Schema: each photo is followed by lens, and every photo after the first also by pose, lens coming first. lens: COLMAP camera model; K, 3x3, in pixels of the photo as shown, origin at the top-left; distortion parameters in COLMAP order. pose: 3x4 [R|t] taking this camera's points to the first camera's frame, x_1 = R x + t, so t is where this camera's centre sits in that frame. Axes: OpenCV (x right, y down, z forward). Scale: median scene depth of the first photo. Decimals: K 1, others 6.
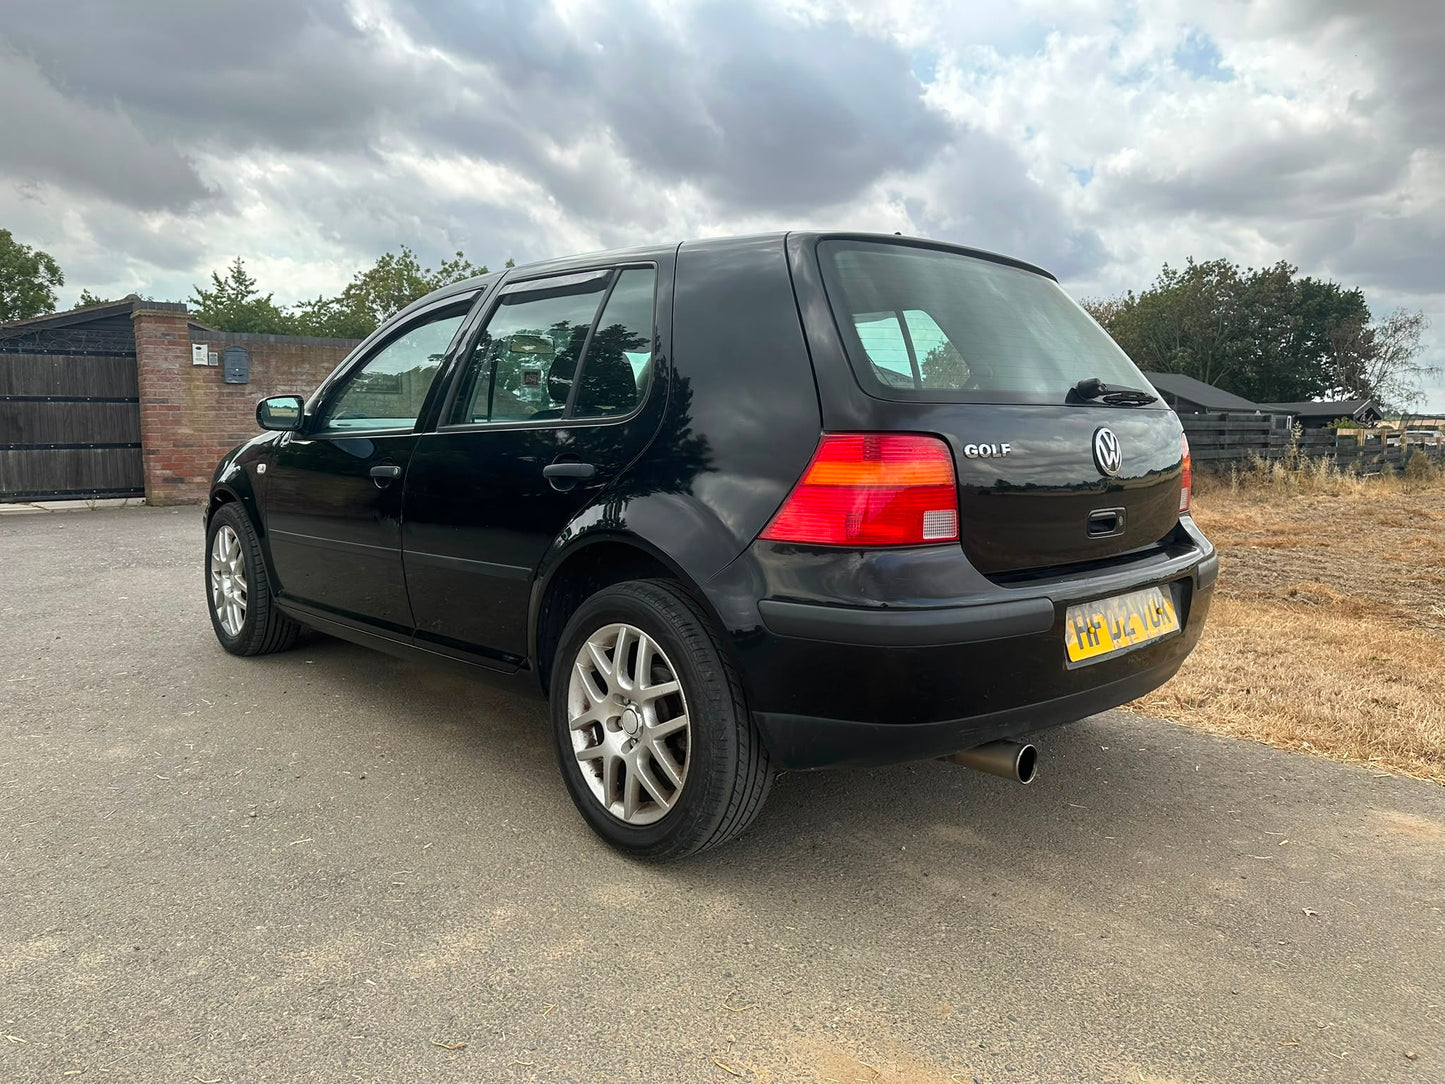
lens RADIAL K [[1042.1, 0, 737.4], [0, 1042.1, 541.8], [0, 0, 1]] dist [0.063616, -0.067037]
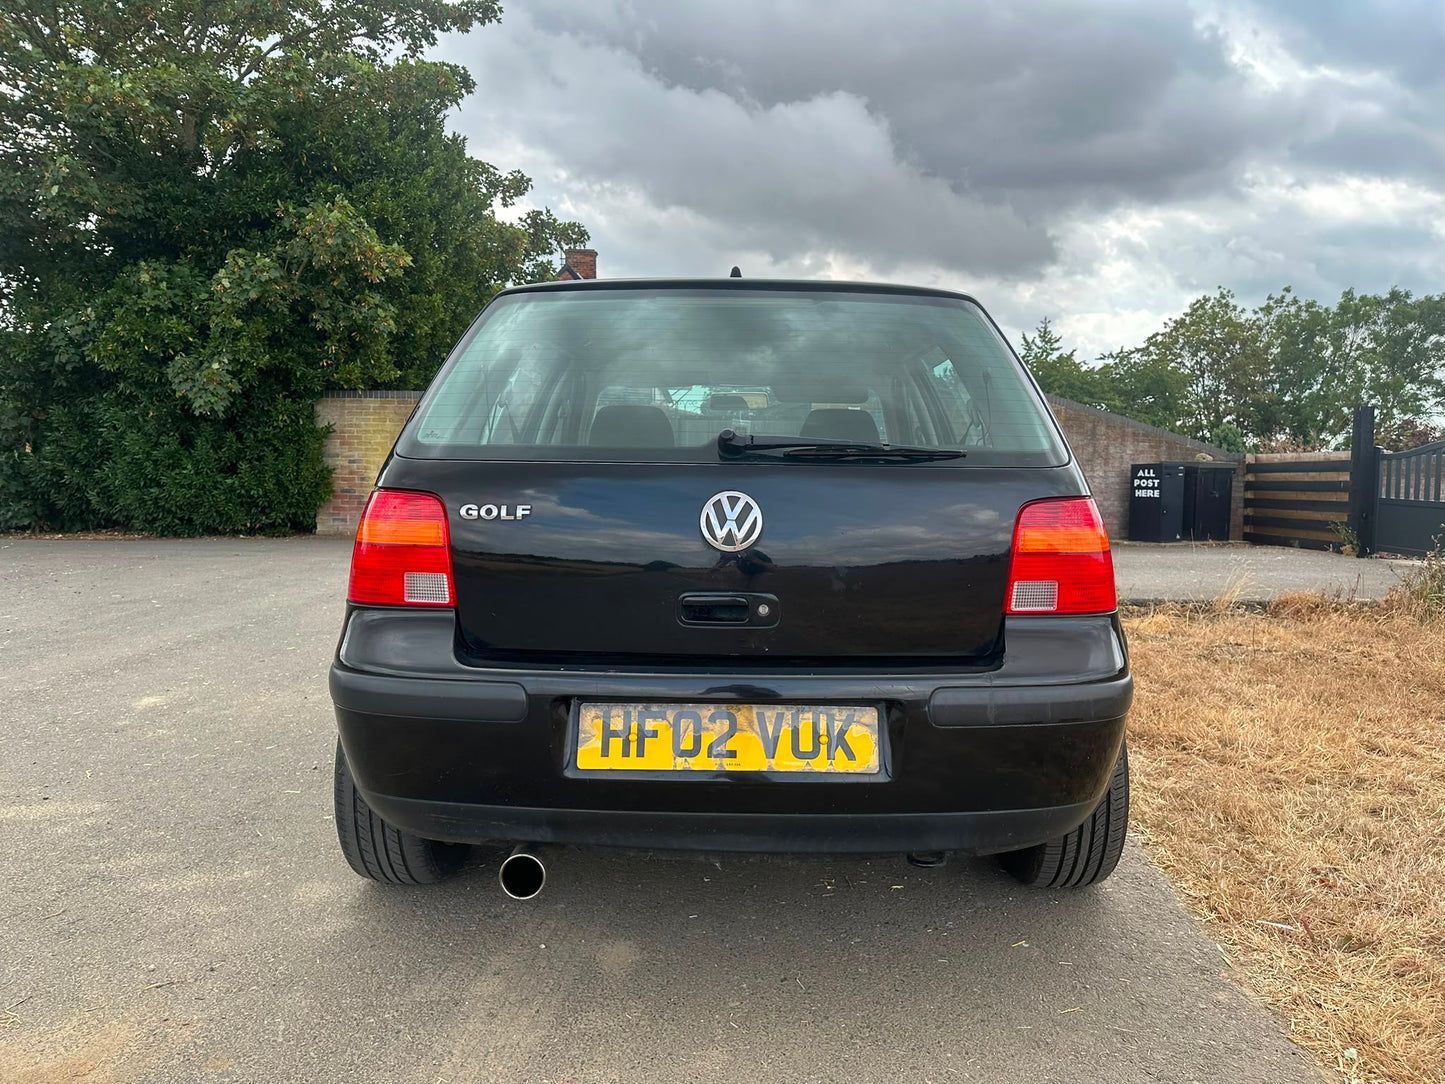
lens RADIAL K [[1042.1, 0, 717.4], [0, 1042.1, 541.0], [0, 0, 1]] dist [0.063616, -0.067037]
pose [[0.697139, 0.056367, -0.714716, 0.212419], [-0.089766, 0.995922, -0.009014, -0.014915], [0.711294, 0.070441, 0.699356, 0.105225]]
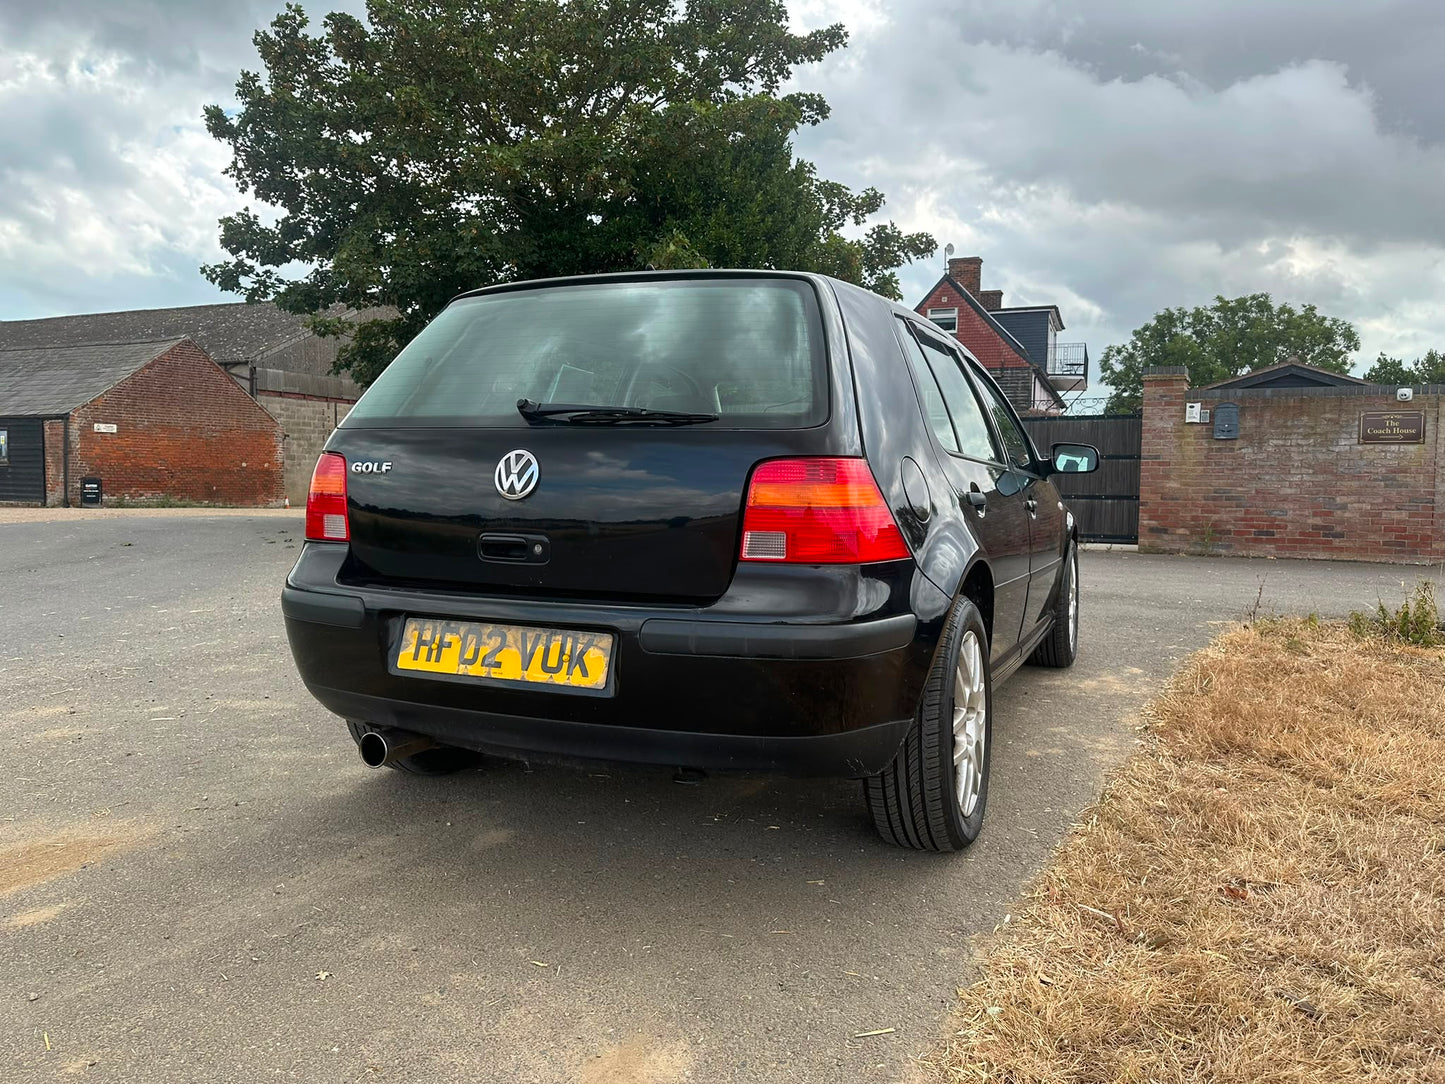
lens RADIAL K [[1042.1, 0, 718.9], [0, 1042.1, 543.3], [0, 0, 1]] dist [0.063616, -0.067037]
pose [[0.351368, 0.062104, -0.934175, 0.307015], [-0.117388, 0.992846, 0.021852, -0.015658], [0.928849, 0.101982, 0.356145, 0.198026]]
